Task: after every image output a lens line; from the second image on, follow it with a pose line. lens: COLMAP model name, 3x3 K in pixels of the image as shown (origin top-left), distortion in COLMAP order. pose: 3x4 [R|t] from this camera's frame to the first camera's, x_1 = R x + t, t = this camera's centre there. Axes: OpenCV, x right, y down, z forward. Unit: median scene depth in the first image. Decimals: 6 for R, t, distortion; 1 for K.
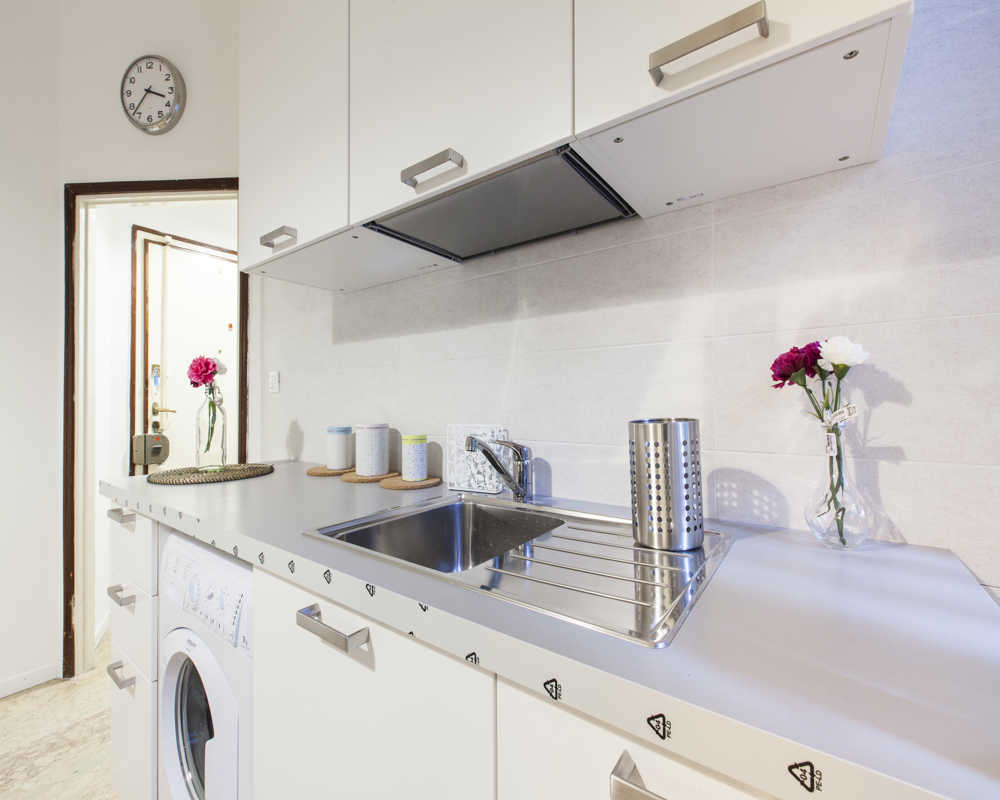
lens RADIAL K [[444.7, 0, 500.0], [0, 444.7, 400.0], [0, 0, 1]] dist [0.001182, 0.000207]
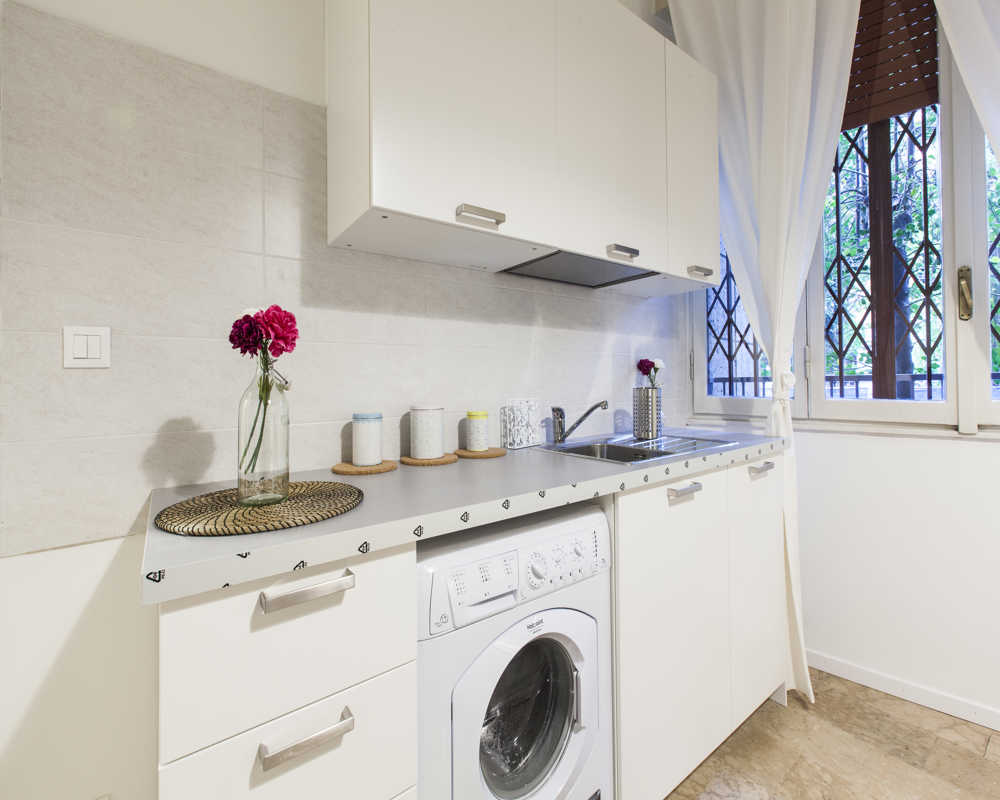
lens RADIAL K [[447.0, 0, 513.7], [0, 447.0, 375.1], [0, 0, 1]] dist [-0.000558, -0.000058]
pose [[0.271499, 0.011008, 0.962376, -1.344211], [0.006295, 0.999893, -0.013213, 0.002502], [-0.962418, 0.009646, 0.271401, 0.623843]]
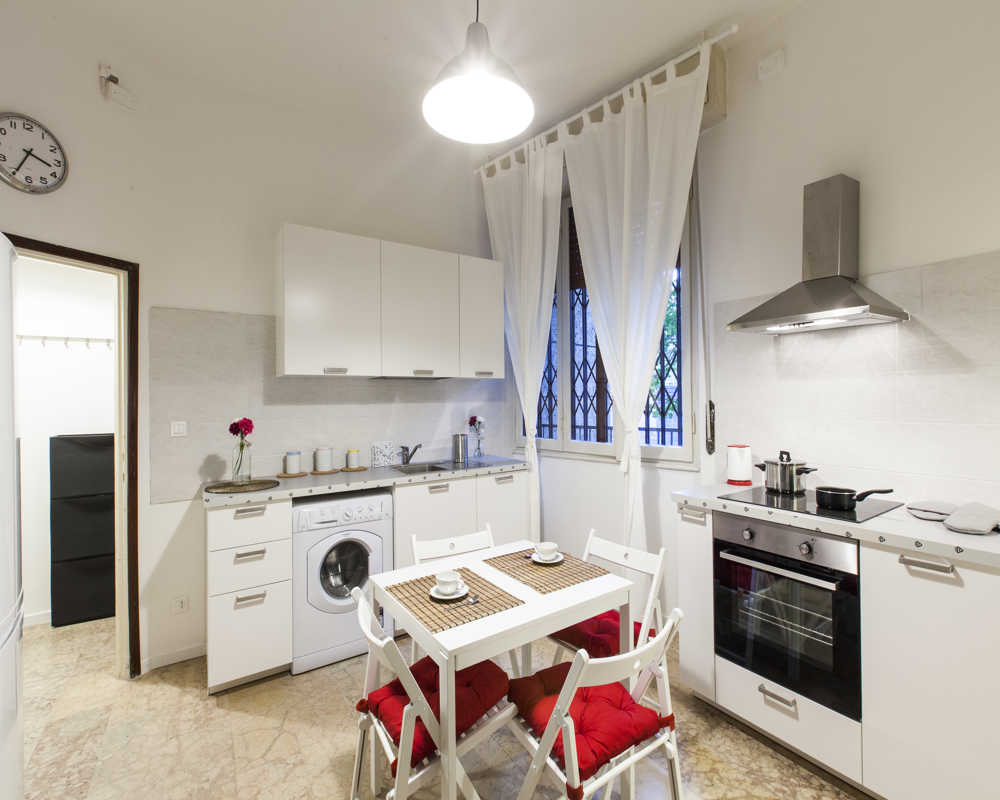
lens RADIAL K [[462.1, 0, 536.7], [0, 462.1, 397.7], [0, 0, 1]] dist [0.002645, 0.000809]
pose [[0.296141, -0.001883, 0.955142, -2.379071], [0.003220, 0.999994, 0.000972, -0.205292], [-0.955139, 0.002788, 0.296145, -0.705421]]
